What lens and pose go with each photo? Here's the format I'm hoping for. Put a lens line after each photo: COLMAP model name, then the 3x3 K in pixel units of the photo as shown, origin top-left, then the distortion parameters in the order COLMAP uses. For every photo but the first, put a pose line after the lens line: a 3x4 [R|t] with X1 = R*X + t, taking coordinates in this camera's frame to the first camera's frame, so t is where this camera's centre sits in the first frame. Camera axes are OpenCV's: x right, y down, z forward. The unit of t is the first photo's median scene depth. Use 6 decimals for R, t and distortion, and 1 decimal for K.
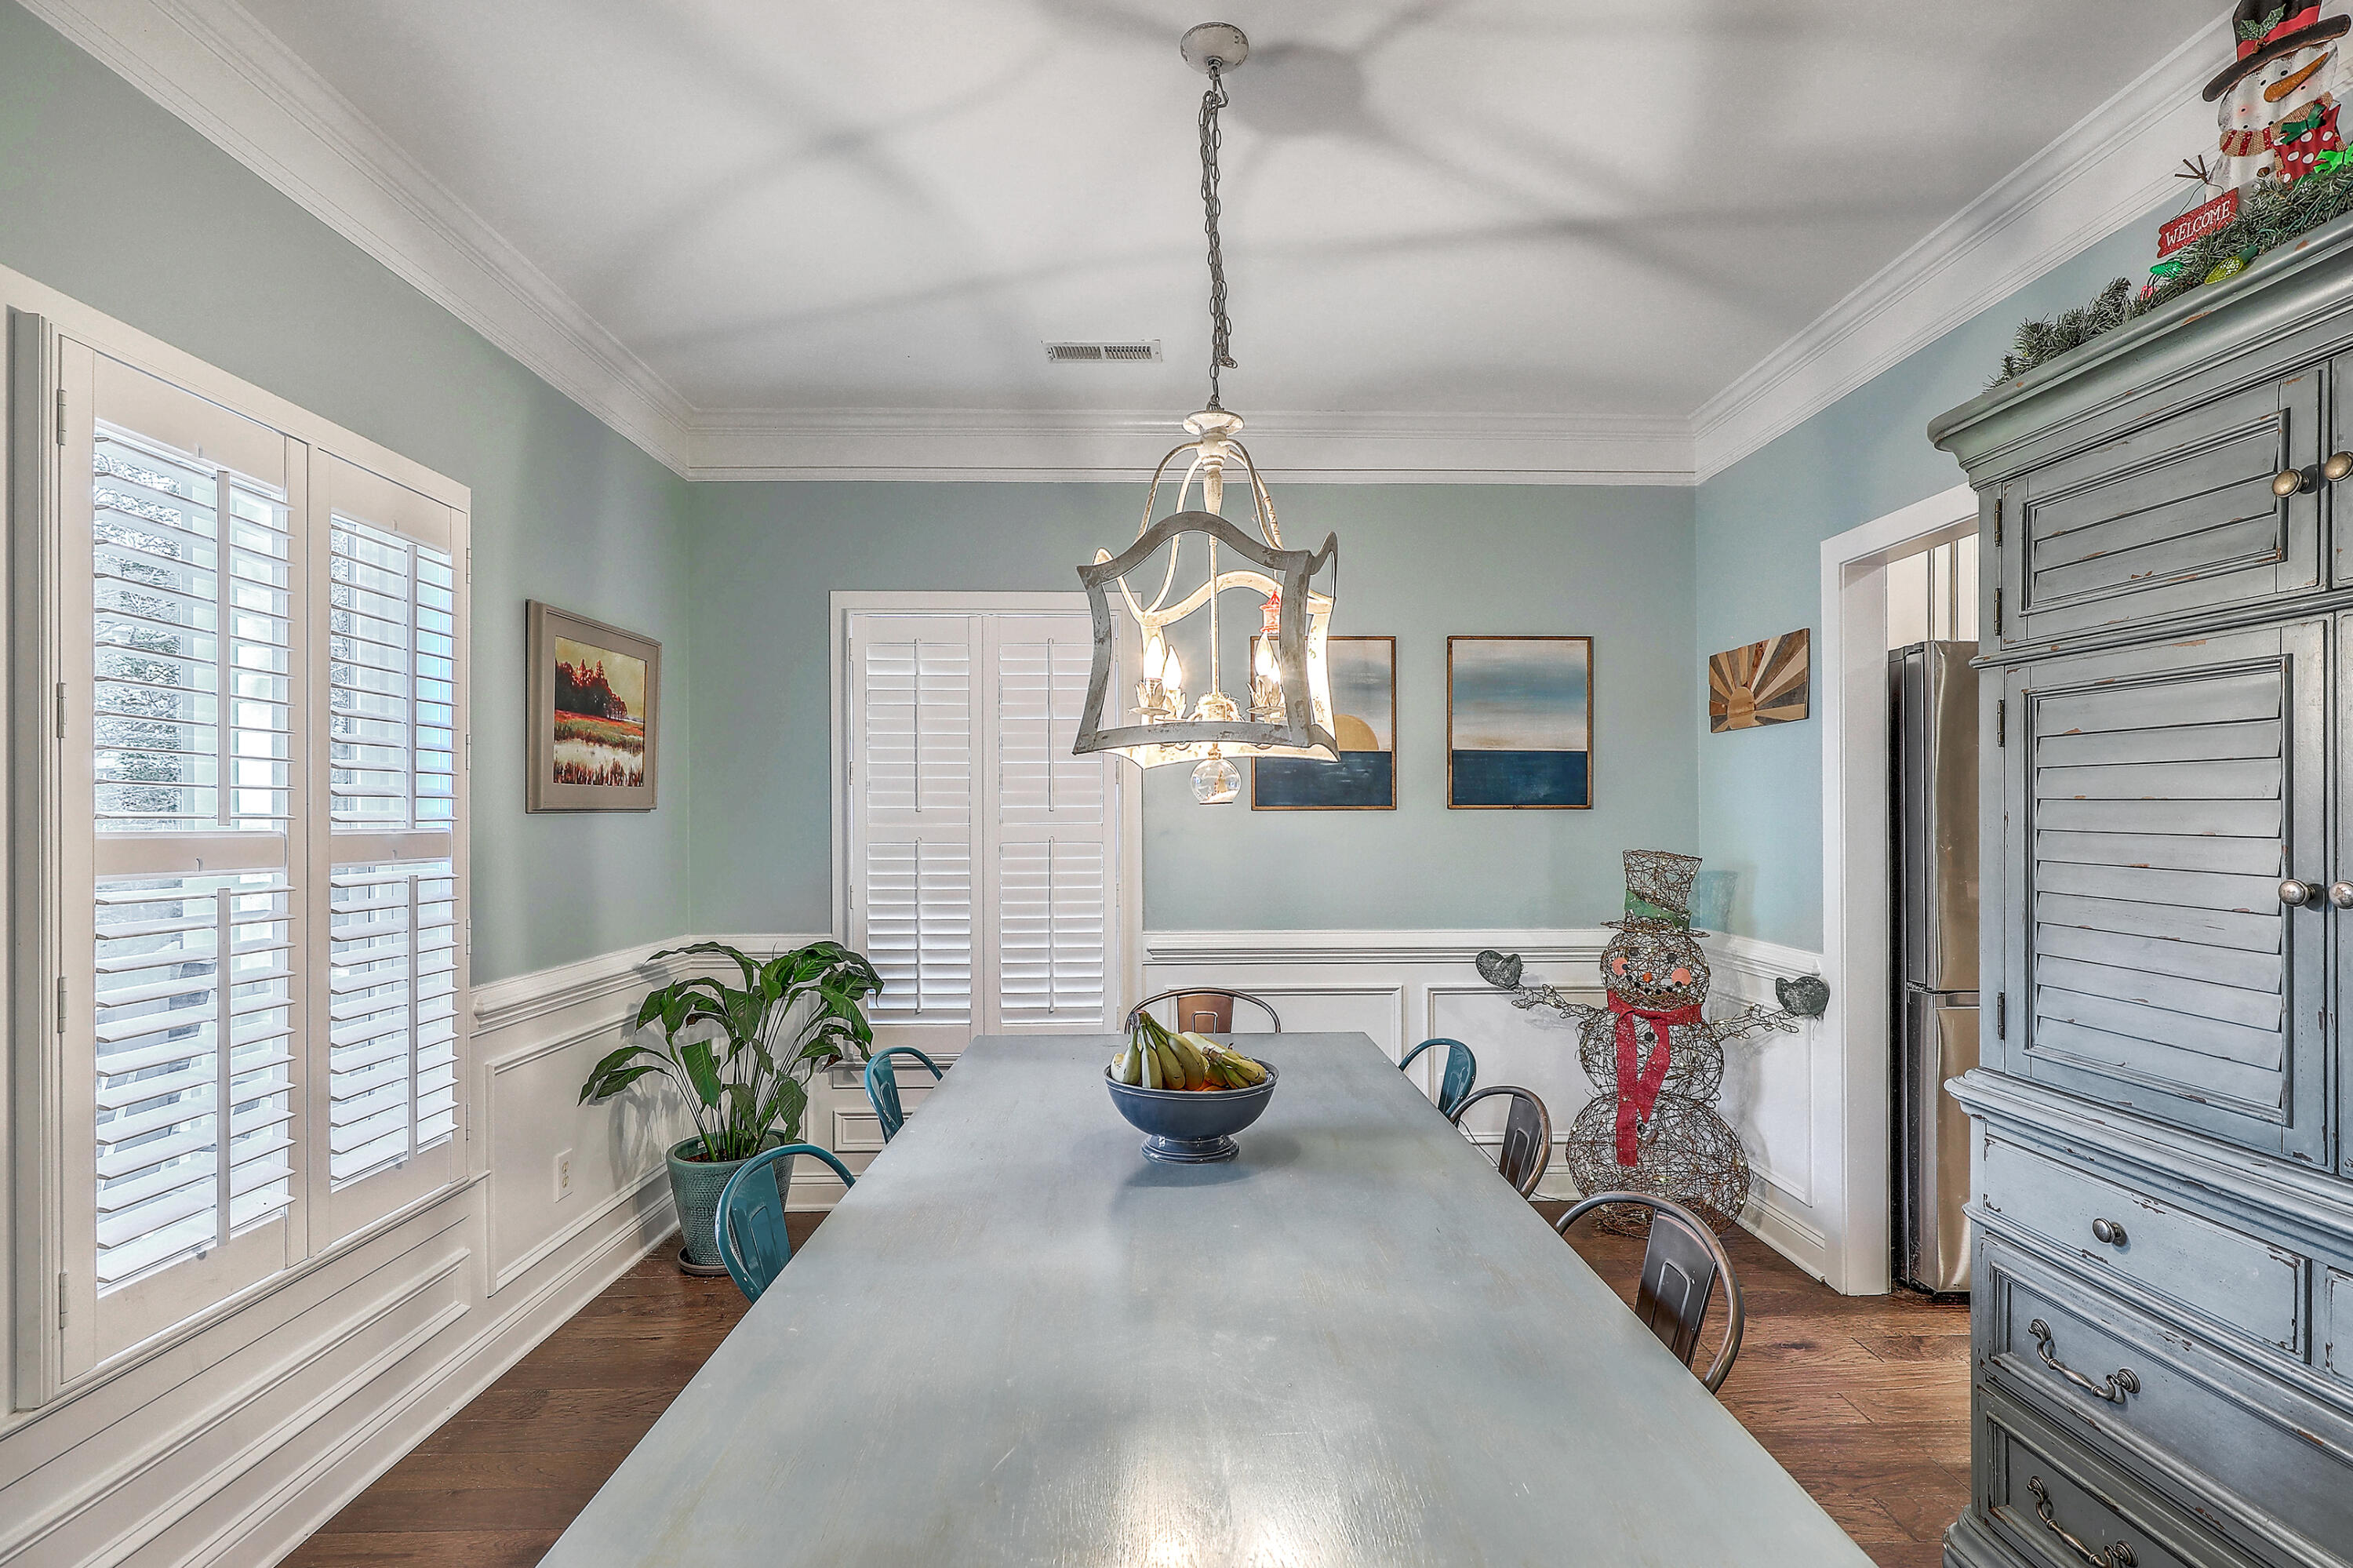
lens RADIAL K [[1059.5, 0, 1188.9], [0, 1059.5, 817.7], [0, 0, 1]] dist [-0.000876, 0.000515]
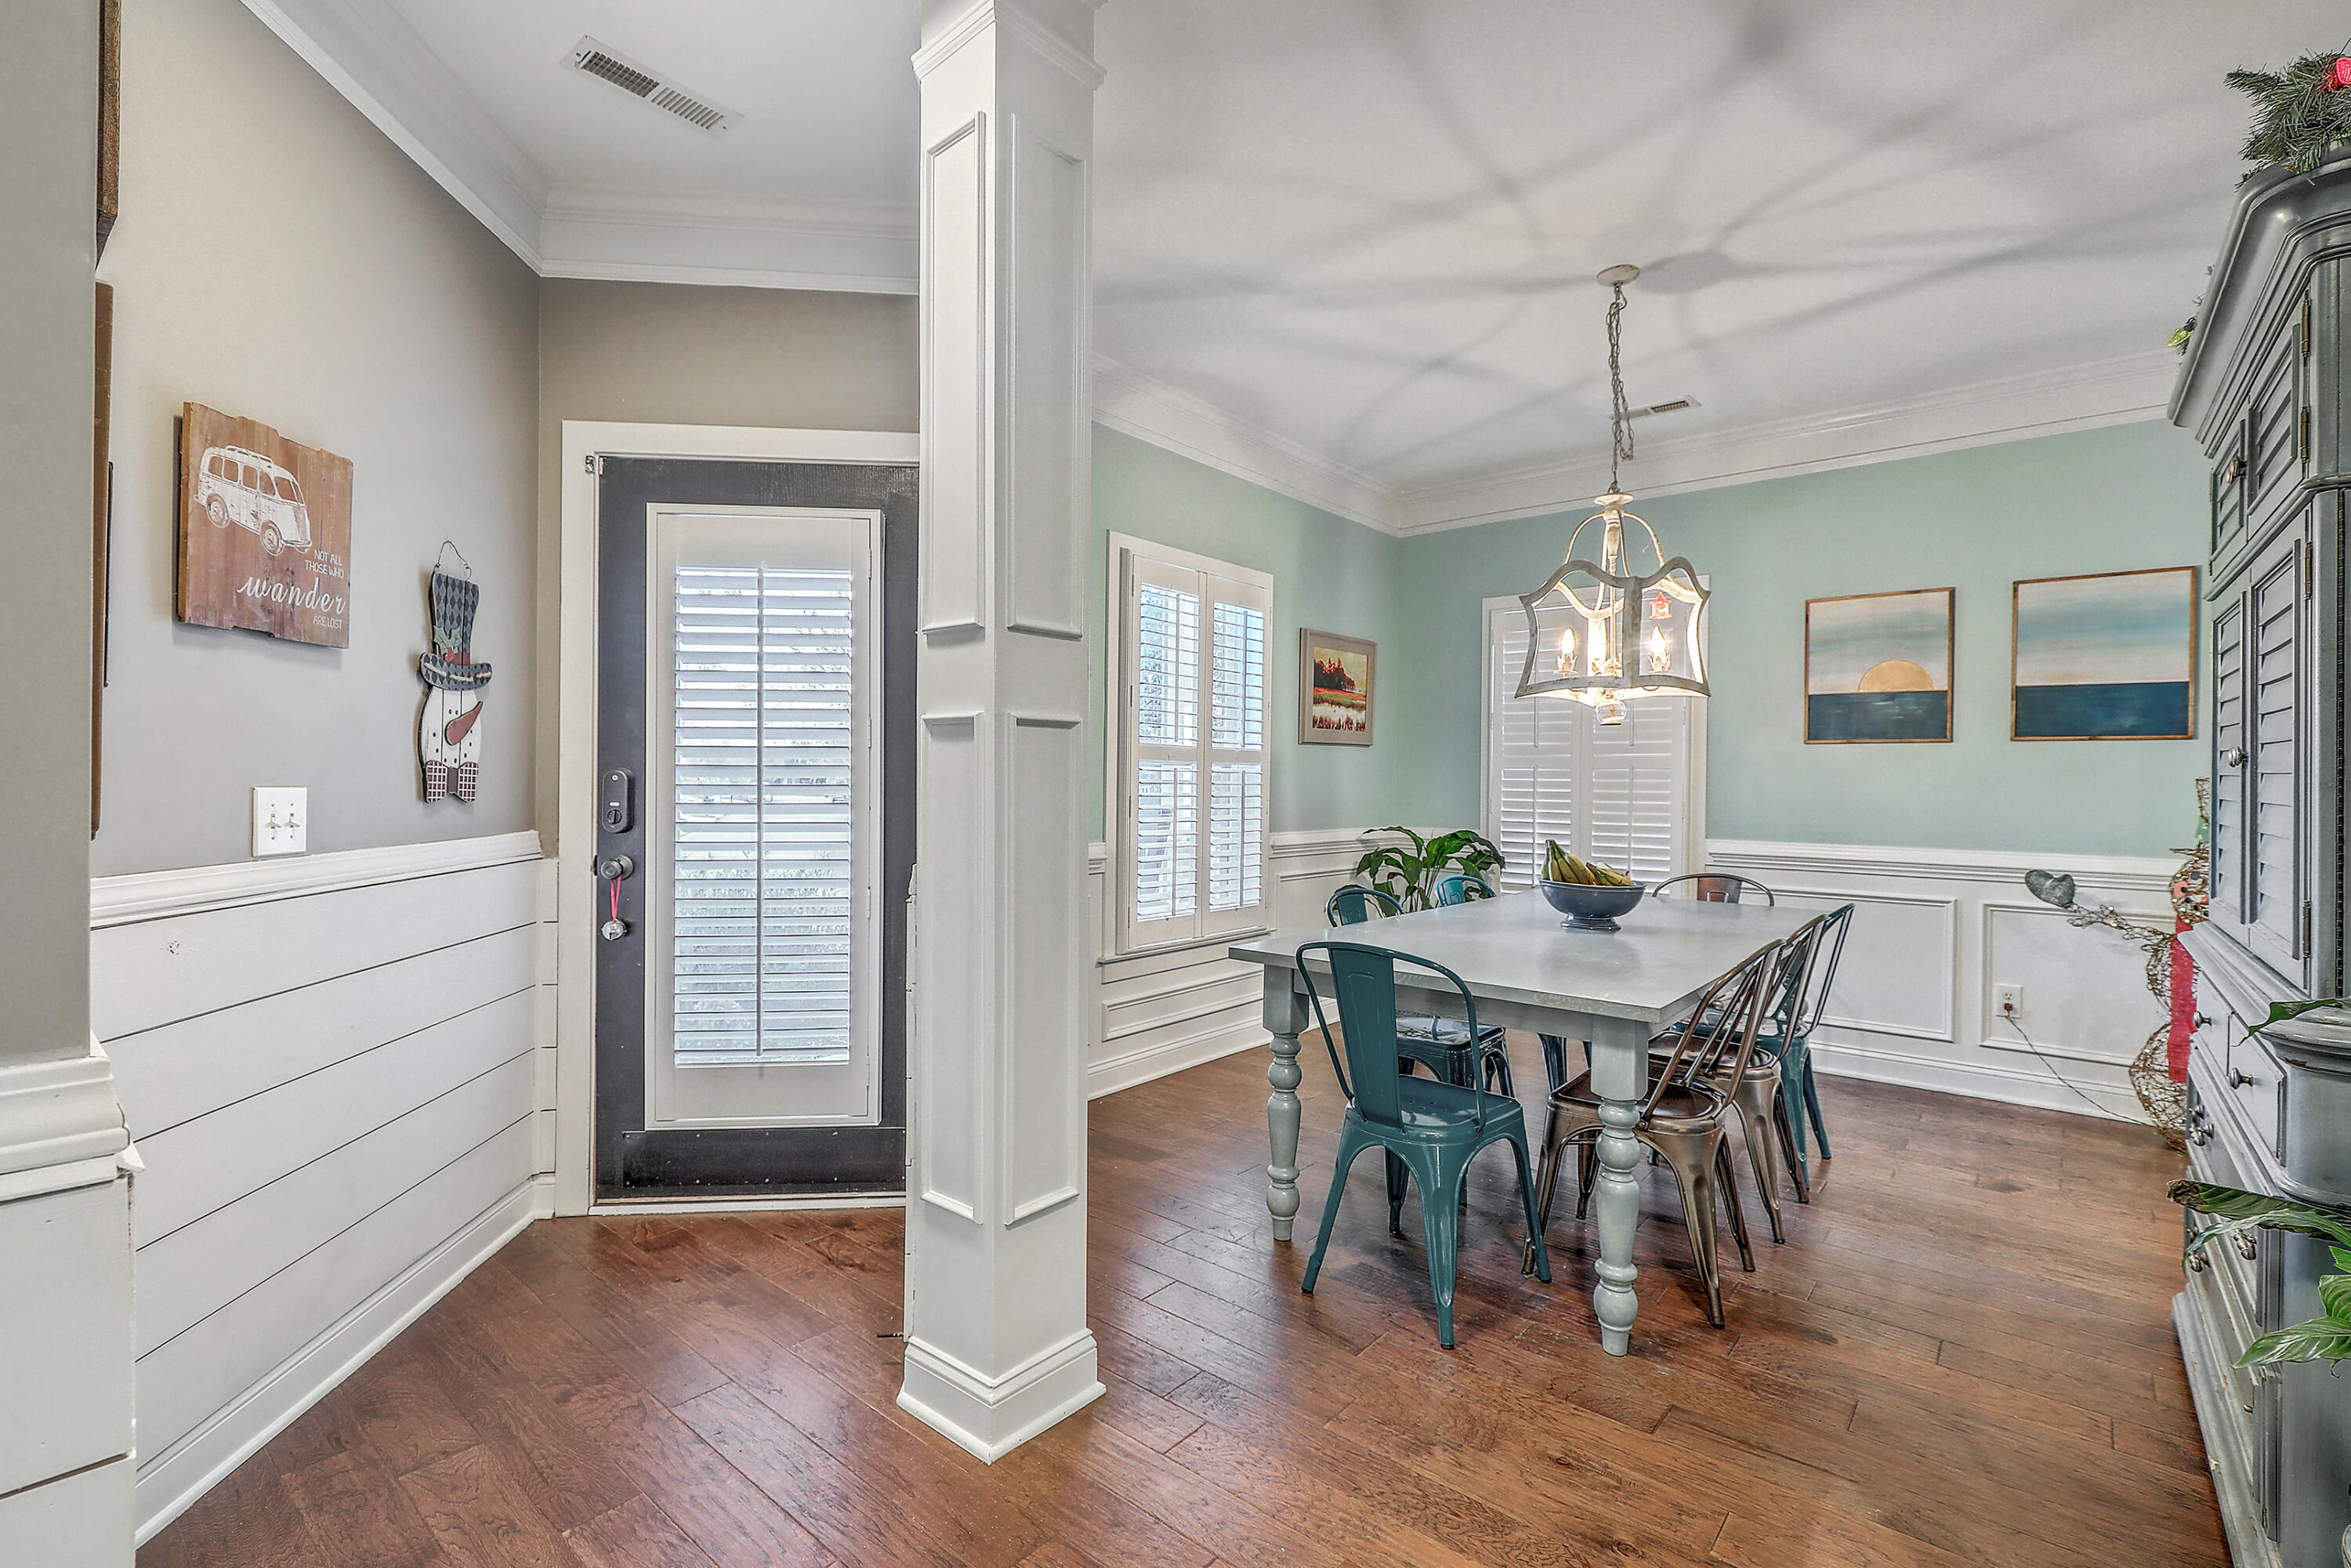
lens RADIAL K [[1058.6, 0, 1191.4], [0, 1058.6, 777.9], [0, 0, 1]] dist [-0.000876, 0.000515]
pose [[0.745249, 0.010793, -0.666699, 0.404949], [-0.015975, 0.999871, -0.001670, 0.052949], [0.666595, 0.011895, 0.745325, -0.432420]]
